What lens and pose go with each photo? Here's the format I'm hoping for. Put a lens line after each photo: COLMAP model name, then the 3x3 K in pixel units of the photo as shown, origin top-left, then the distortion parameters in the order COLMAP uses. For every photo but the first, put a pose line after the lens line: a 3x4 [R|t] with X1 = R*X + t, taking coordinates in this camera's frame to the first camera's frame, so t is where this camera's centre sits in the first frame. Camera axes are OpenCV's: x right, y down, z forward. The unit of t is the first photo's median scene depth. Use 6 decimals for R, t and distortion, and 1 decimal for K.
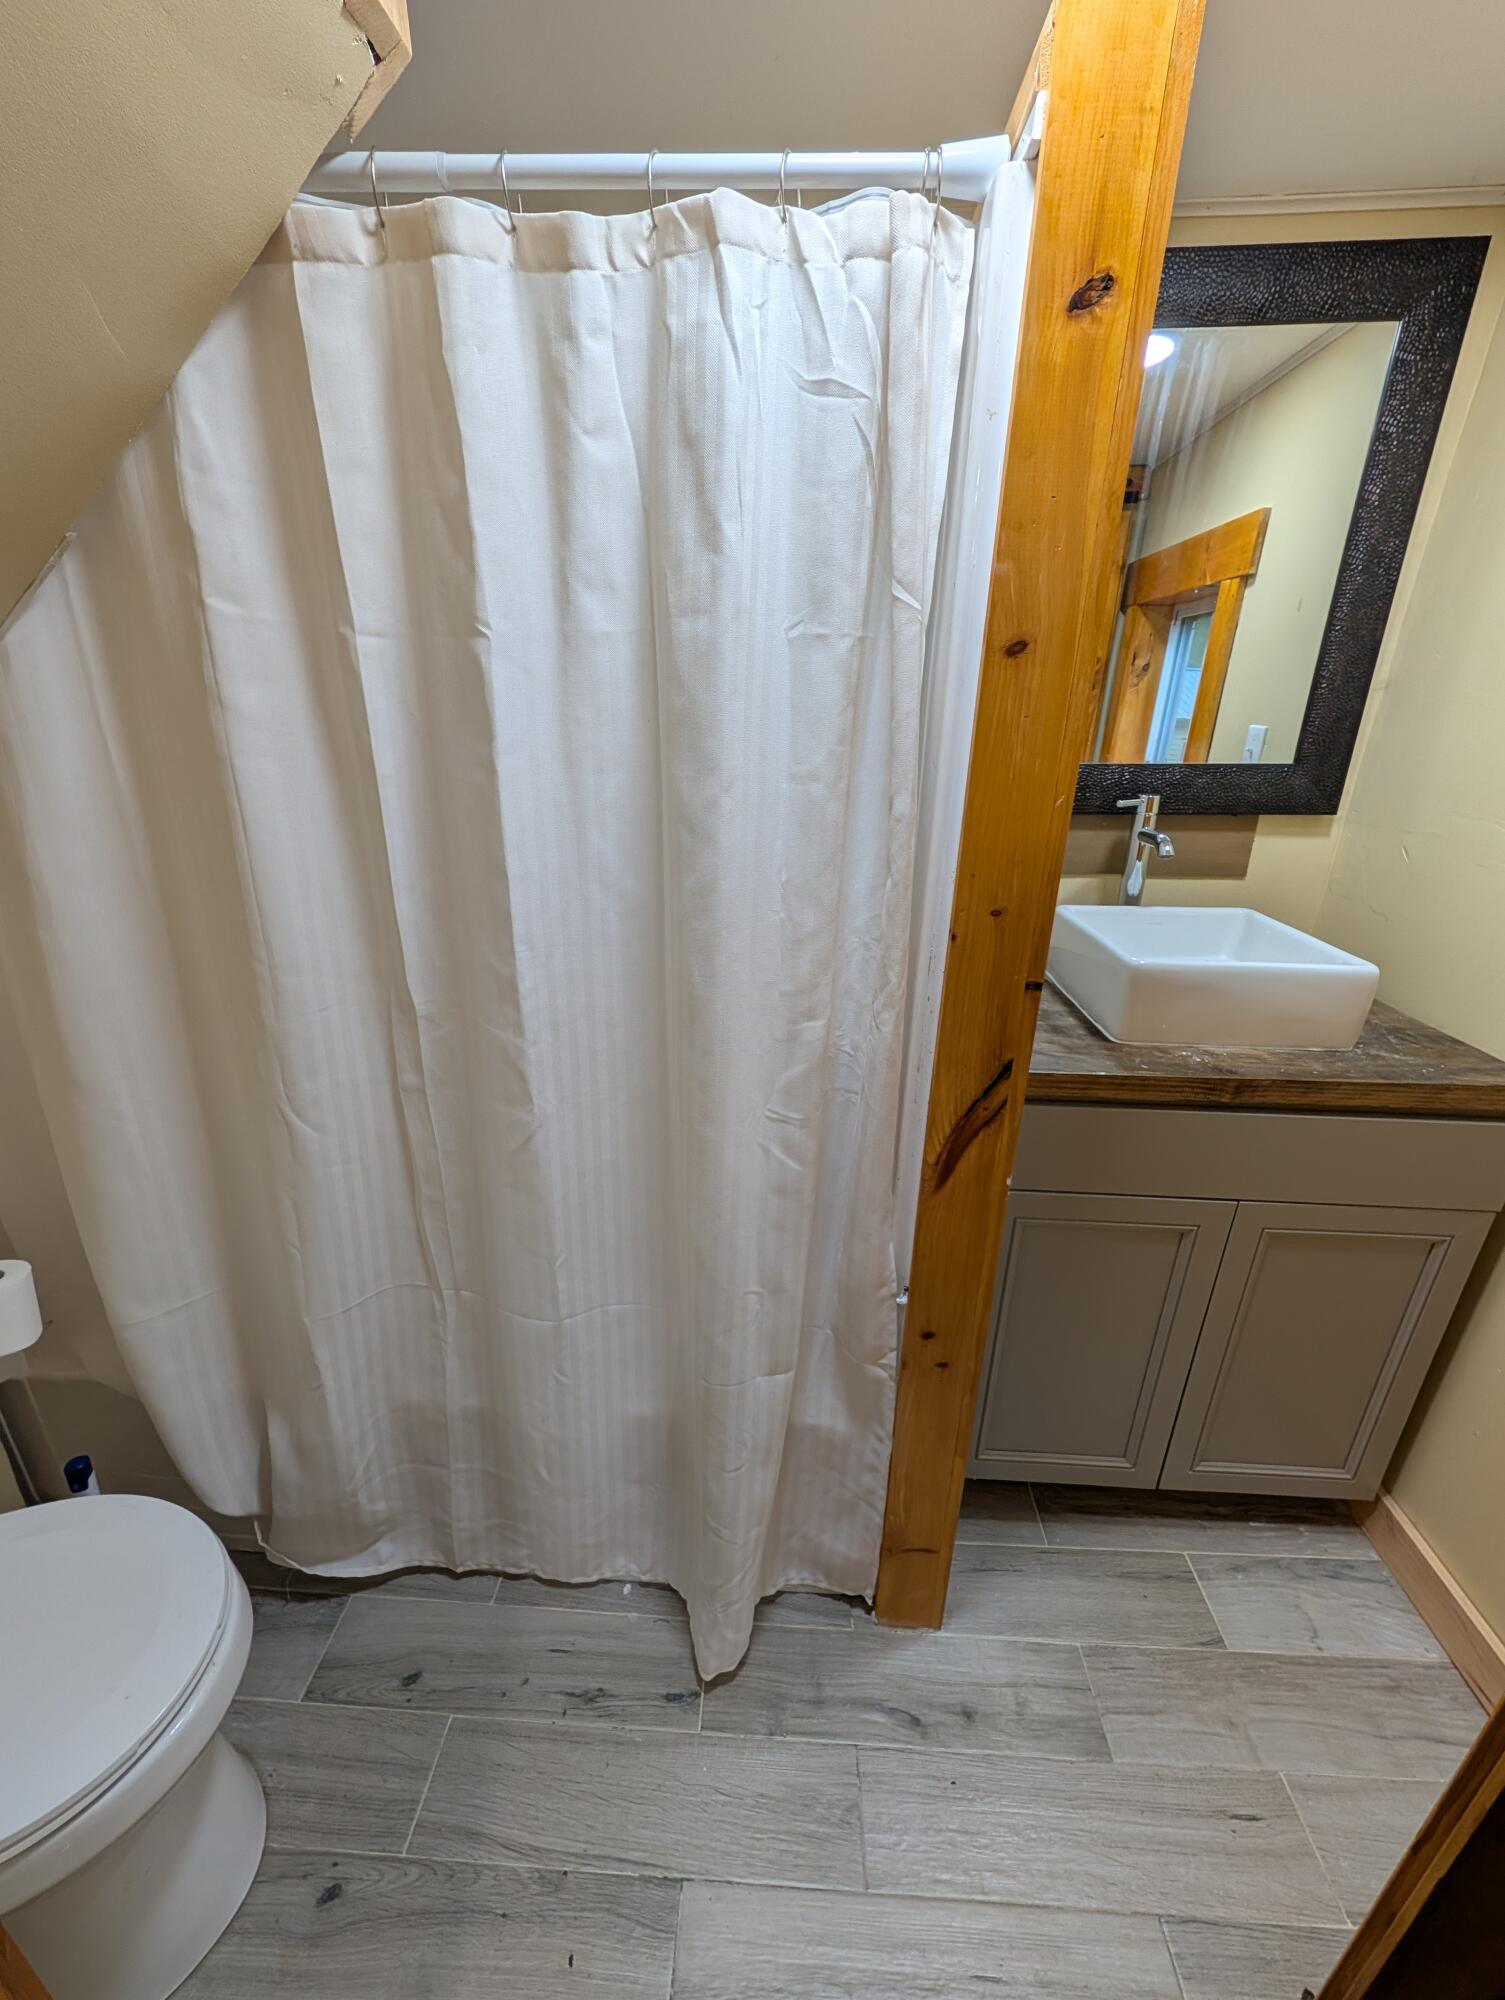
lens RADIAL K [[769.1, 0, 755.1], [0, 769.1, 999.3], [0, 0, 1]] dist [0.000788, 0.000236]
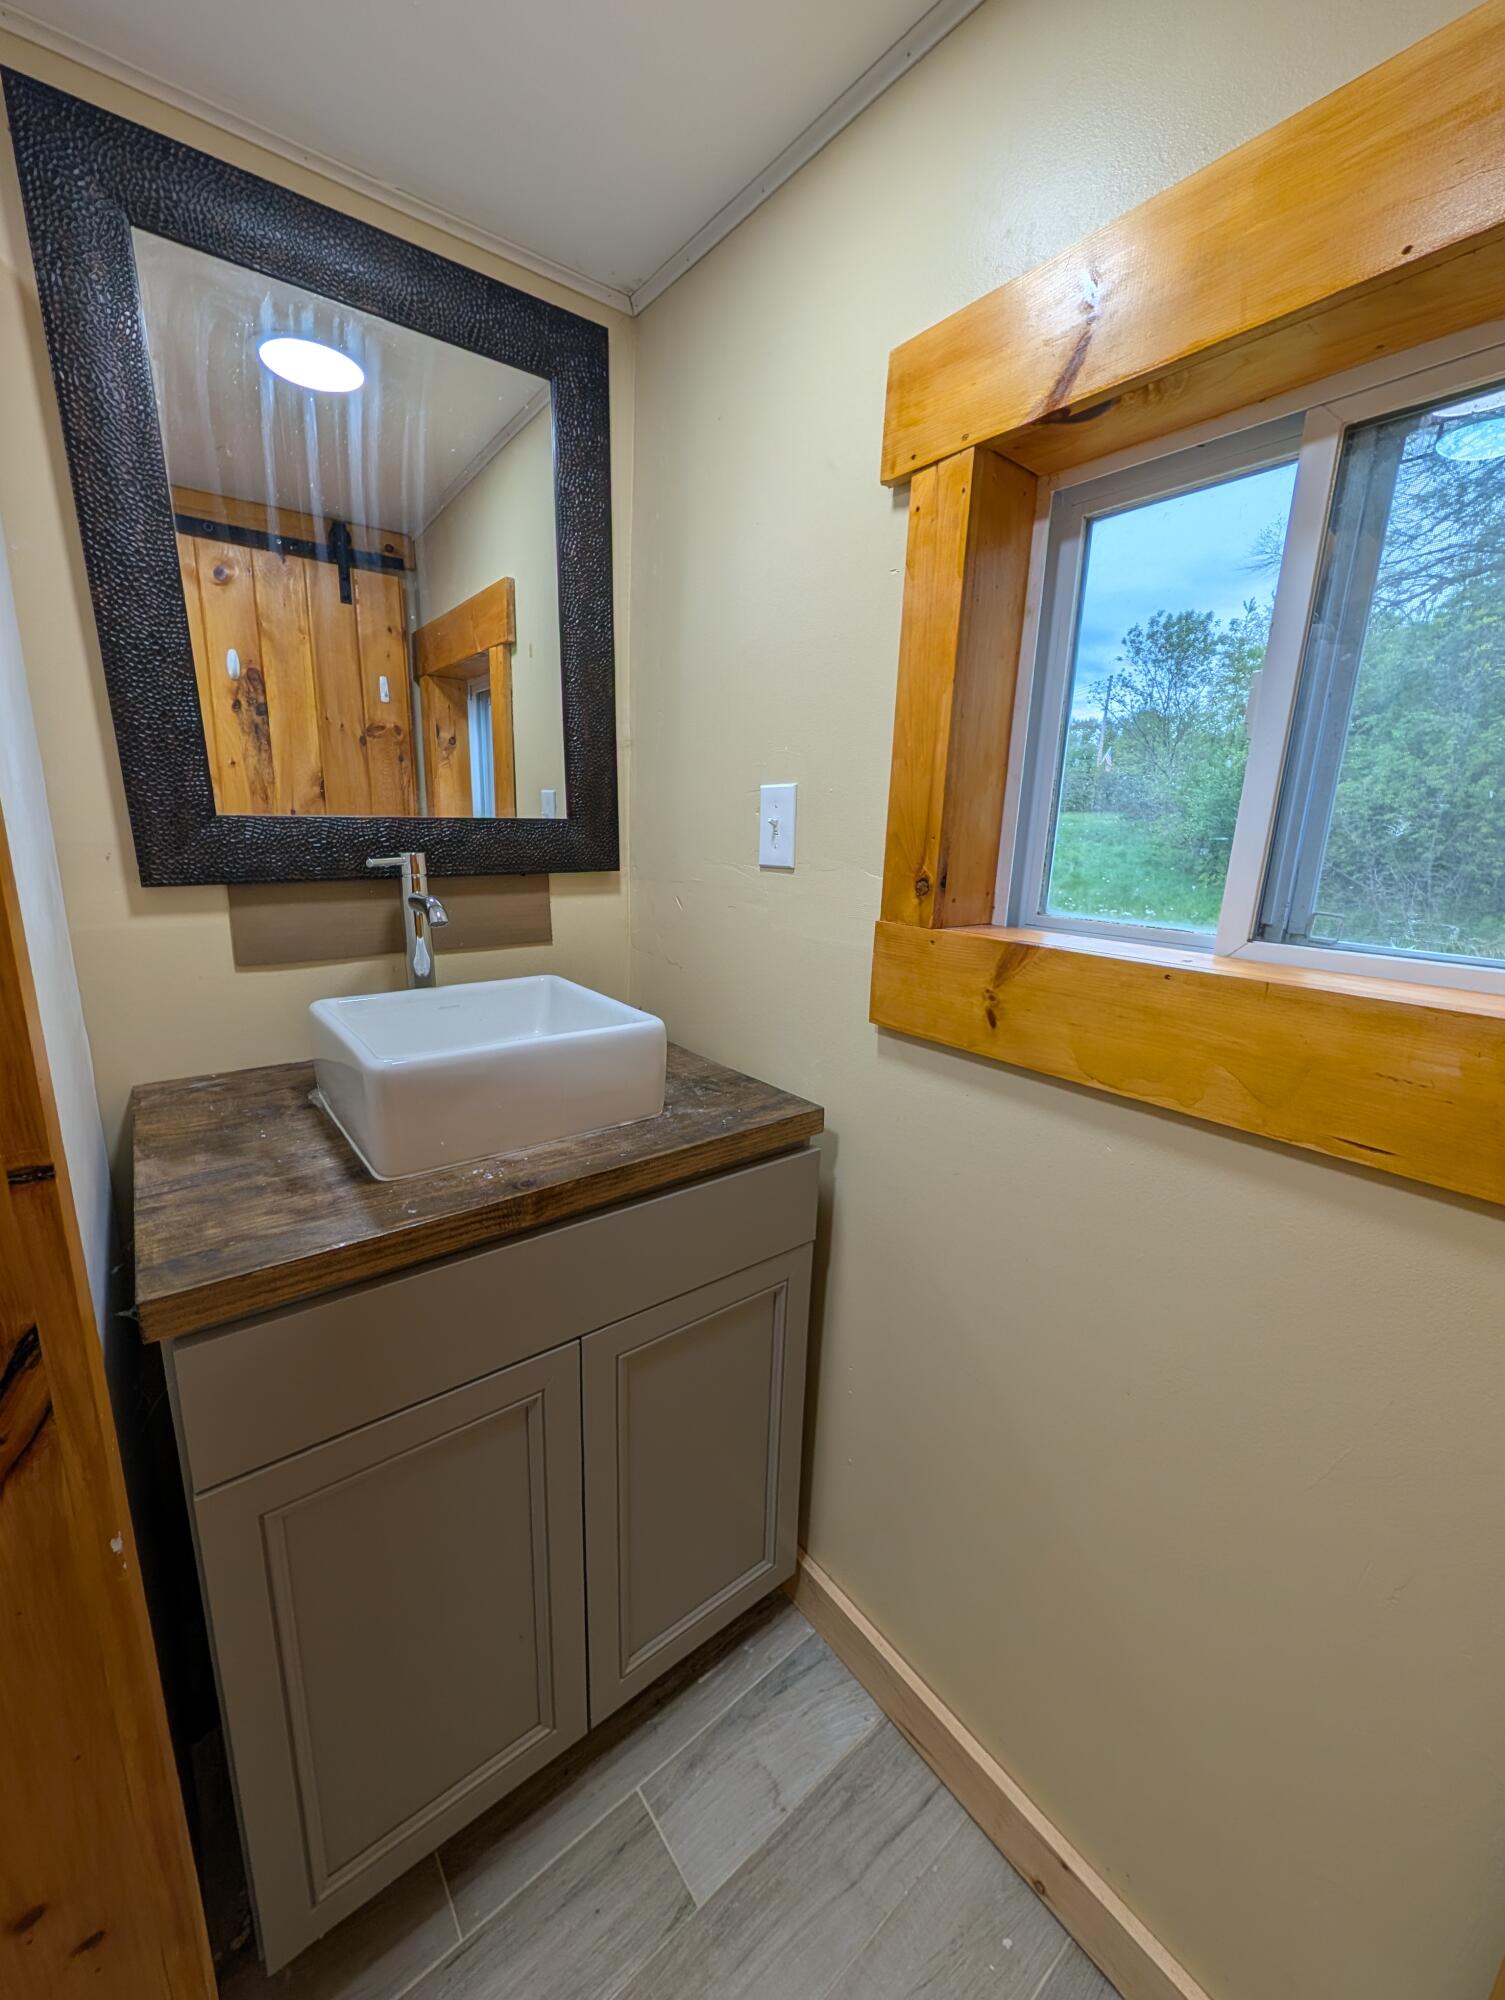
lens RADIAL K [[769.1, 0, 748.7], [0, 769.1, 999.6], [0, 0, 1]] dist [0.000788, 0.000236]
pose [[0.755954, -0.139812, 0.639520, 0.301831], [0.215649, 0.975583, -0.041629, -0.005221], [-0.618085, 0.169381, 0.767646, 0.230289]]
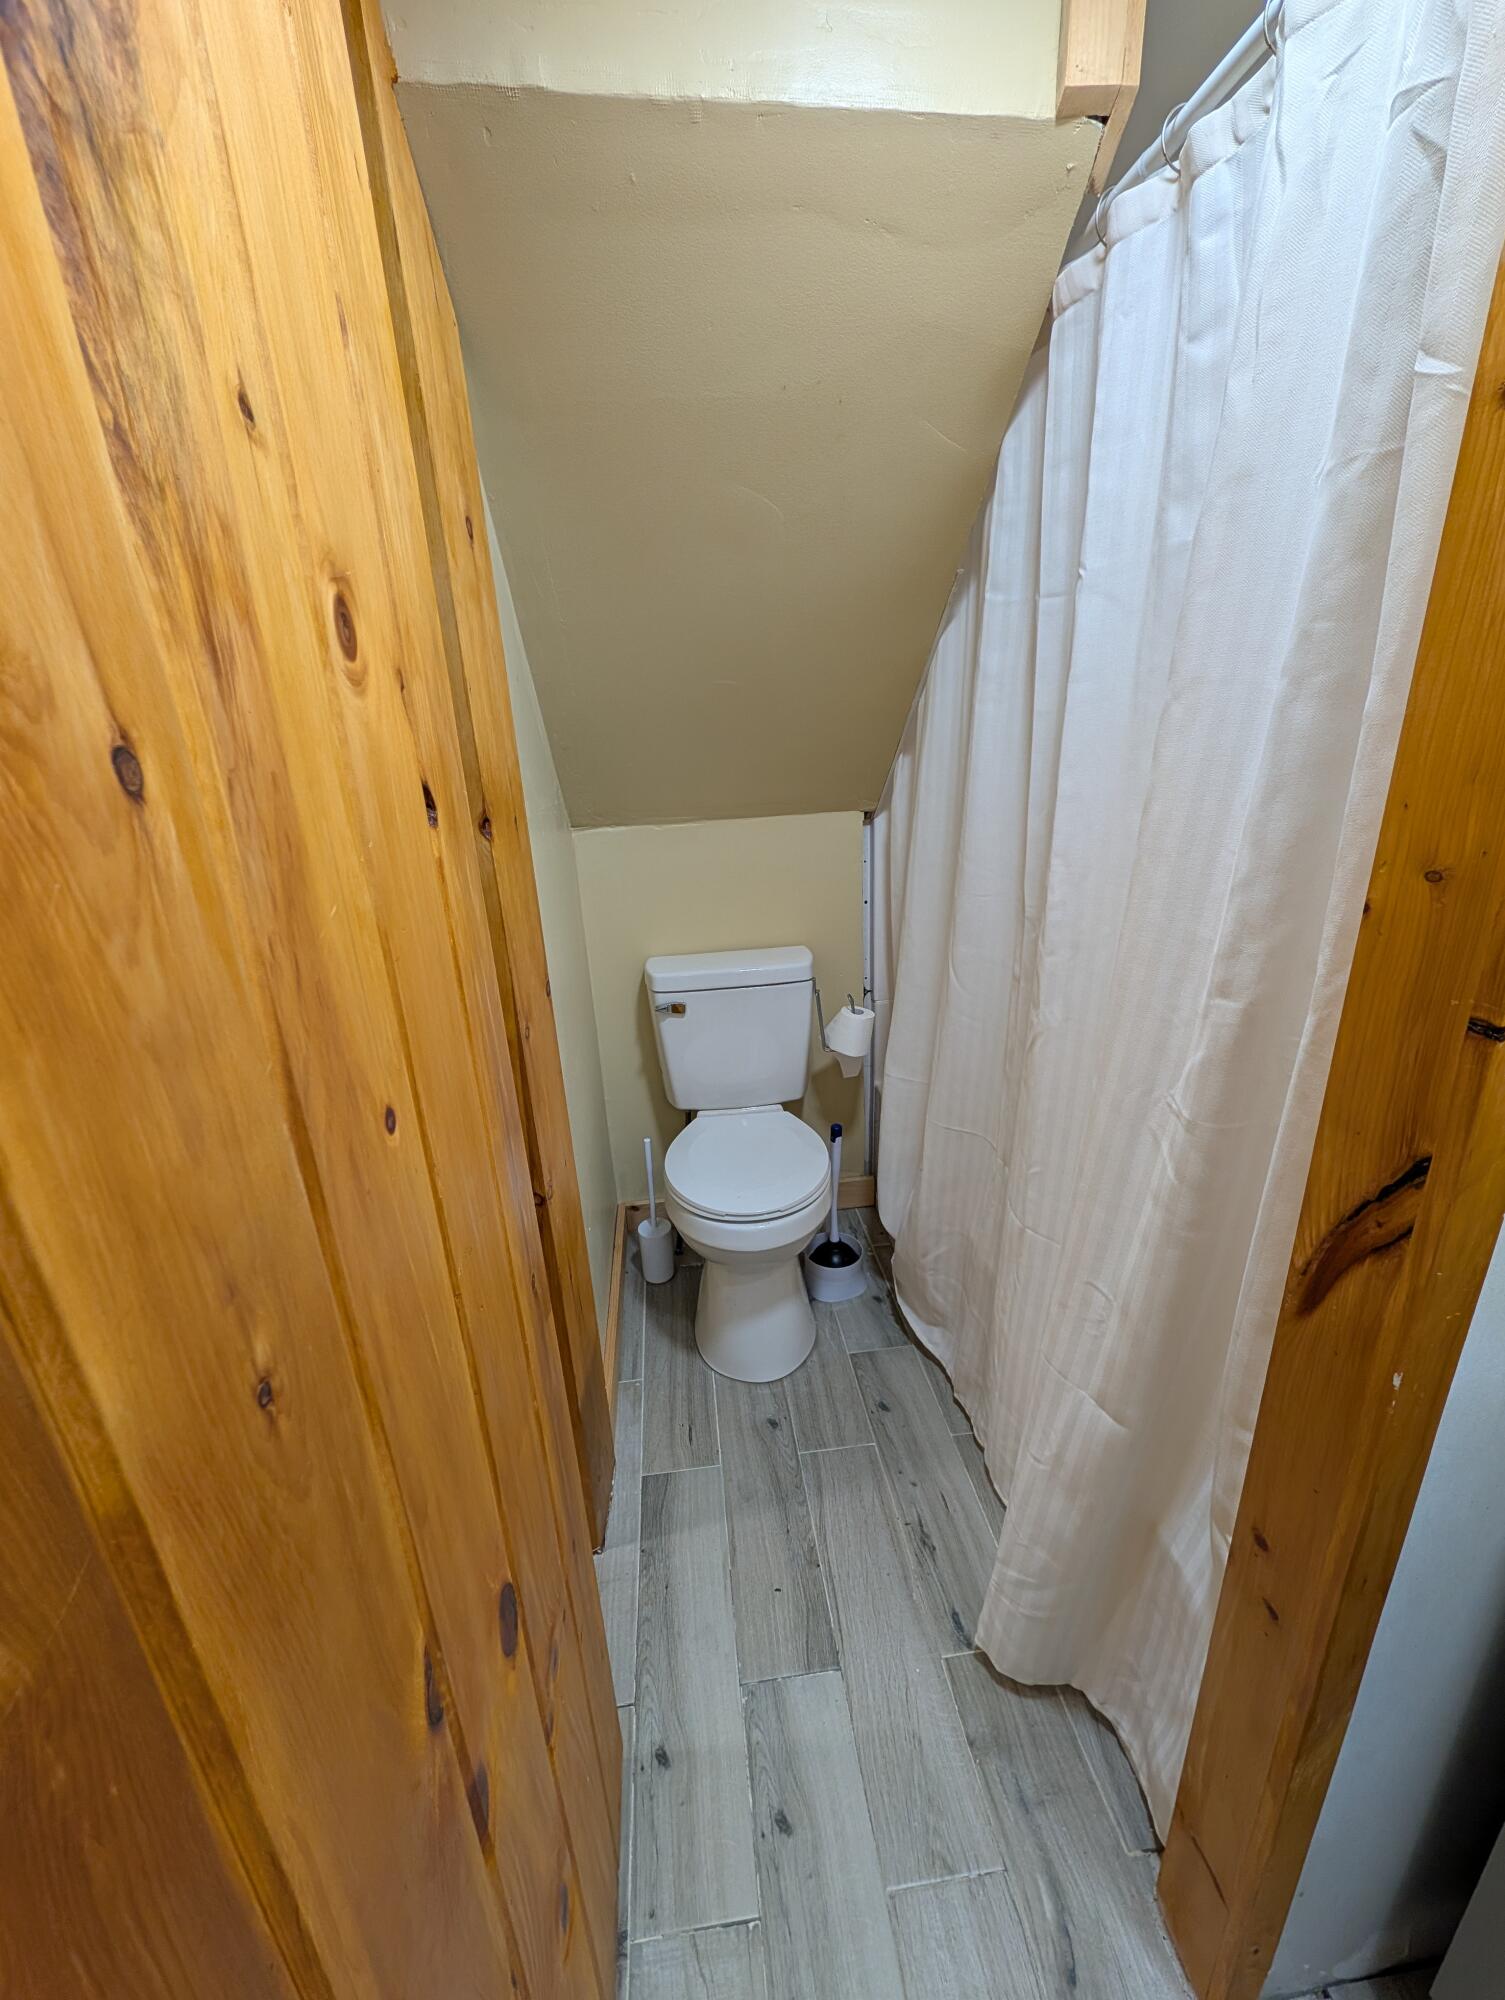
lens RADIAL K [[769.1, 0, 757.5], [0, 769.1, 999.9], [0, 0, 1]] dist [0.000788, 0.000236]
pose [[0.166866, 0.287933, -0.943001, 0.568176], [-0.309157, 0.923458, 0.227260, -0.001239], [0.936257, 0.253613, 0.243110, 0.294174]]
